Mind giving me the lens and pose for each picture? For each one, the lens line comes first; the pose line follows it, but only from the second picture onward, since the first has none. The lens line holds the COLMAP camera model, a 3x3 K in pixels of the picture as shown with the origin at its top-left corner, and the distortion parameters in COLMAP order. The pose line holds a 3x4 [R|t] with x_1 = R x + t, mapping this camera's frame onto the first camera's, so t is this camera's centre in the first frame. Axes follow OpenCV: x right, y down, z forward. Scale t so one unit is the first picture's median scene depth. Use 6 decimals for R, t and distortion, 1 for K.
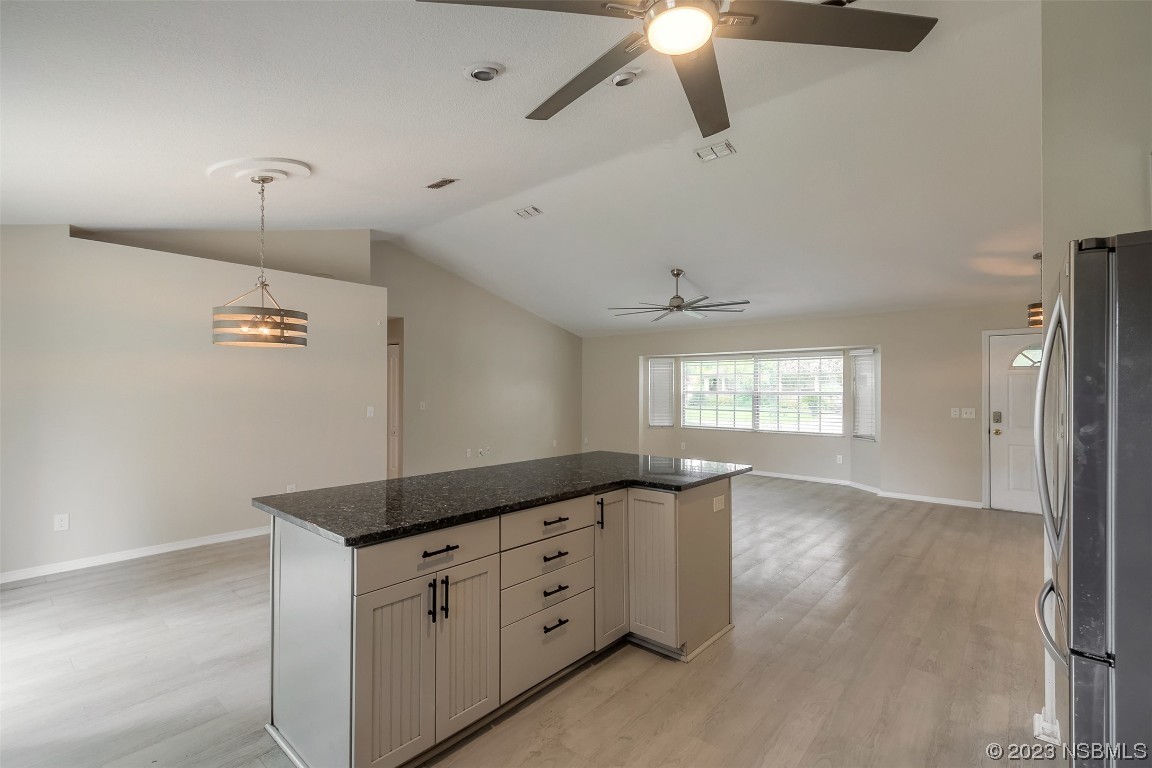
lens RADIAL K [[525.7, 0, 565.5], [0, 525.7, 386.7], [0, 0, 1]] dist [-0.001671, 0.000740]
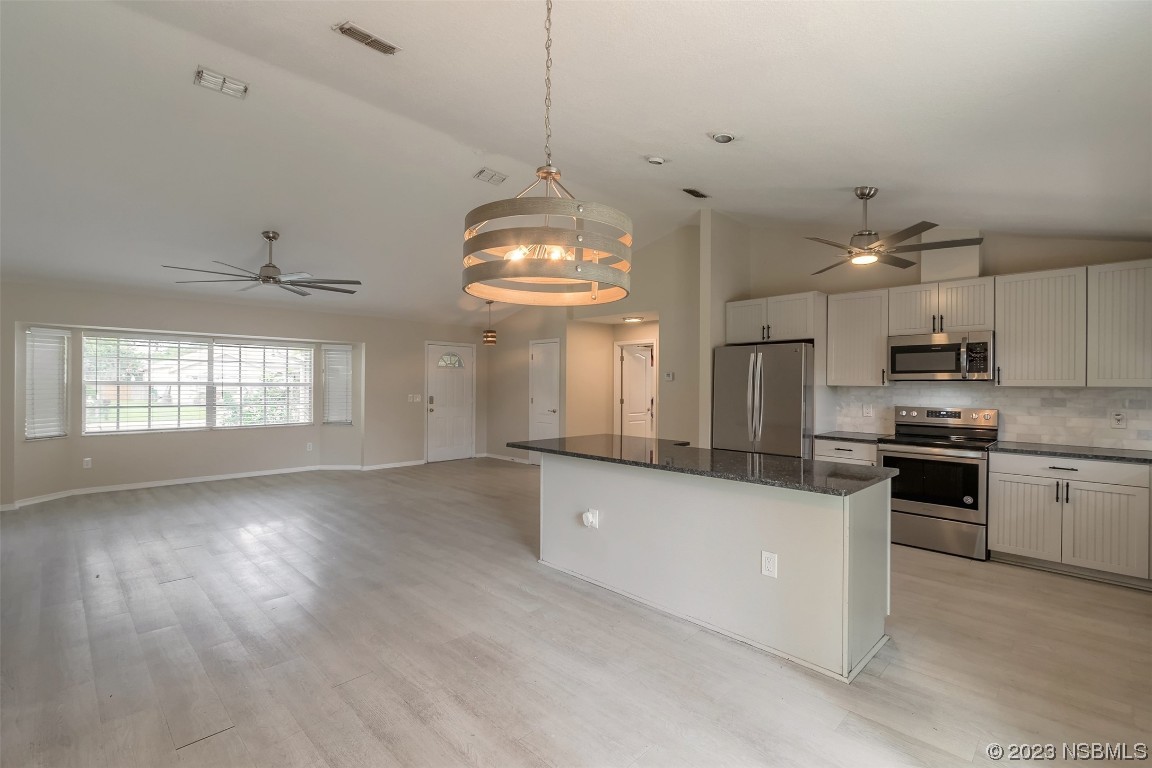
lens RADIAL K [[525.7, 0, 551.9], [0, 525.7, 390.2], [0, 0, 1]] dist [-0.001671, 0.000740]
pose [[0.082006, -0.016606, 0.996493, -0.484063], [-0.012717, 0.999762, 0.017707, 0.000446], [-0.996551, -0.014124, 0.081776, 0.431583]]
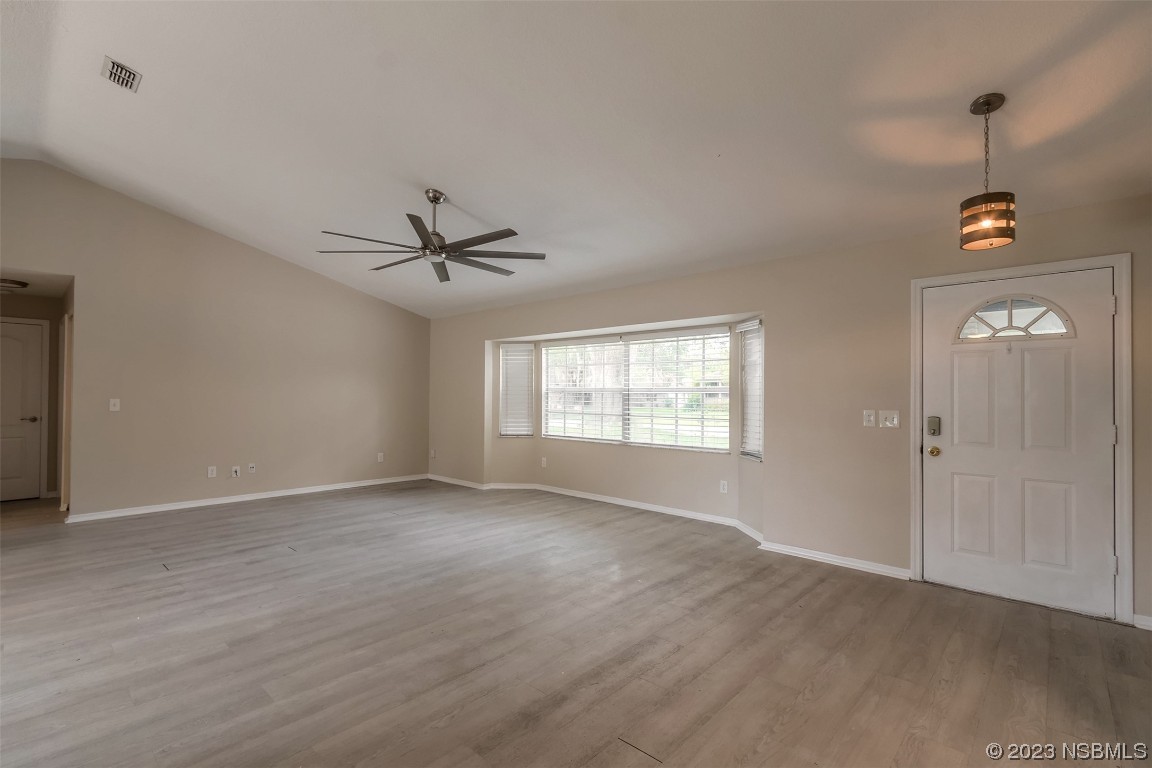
lens RADIAL K [[525.7, 0, 569.1], [0, 525.7, 392.2], [0, 0, 1]] dist [-0.001671, 0.000740]
pose [[0.999672, 0.003304, -0.025401, 0.338917], [-0.003317, 0.999994, -0.000475, 0.017503], [0.025399, 0.000559, 0.999677, 0.318634]]
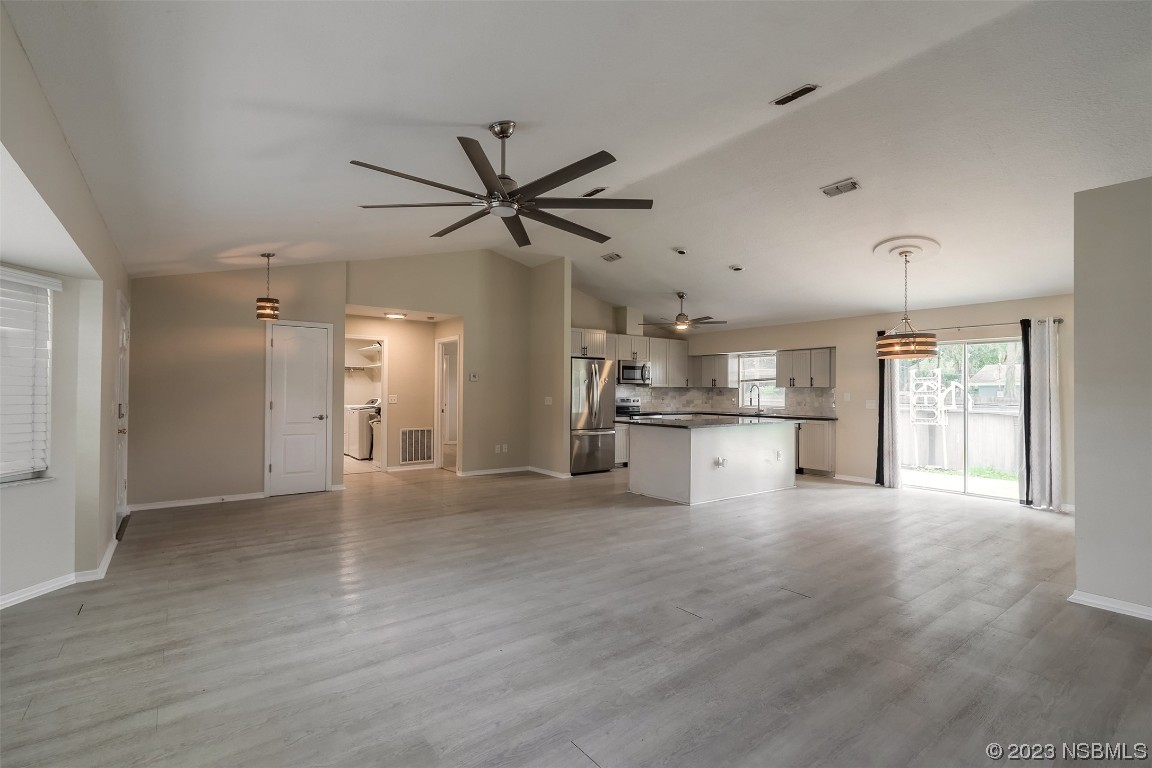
lens RADIAL K [[525.7, 0, 576.4], [0, 525.7, 382.0], [0, 0, 1]] dist [-0.001671, 0.000740]
pose [[-0.981559, -0.008165, 0.190987, 0.045252], [-0.013125, 0.999608, -0.024718, 0.022335], [-0.190710, -0.026769, -0.981281, 1.261153]]
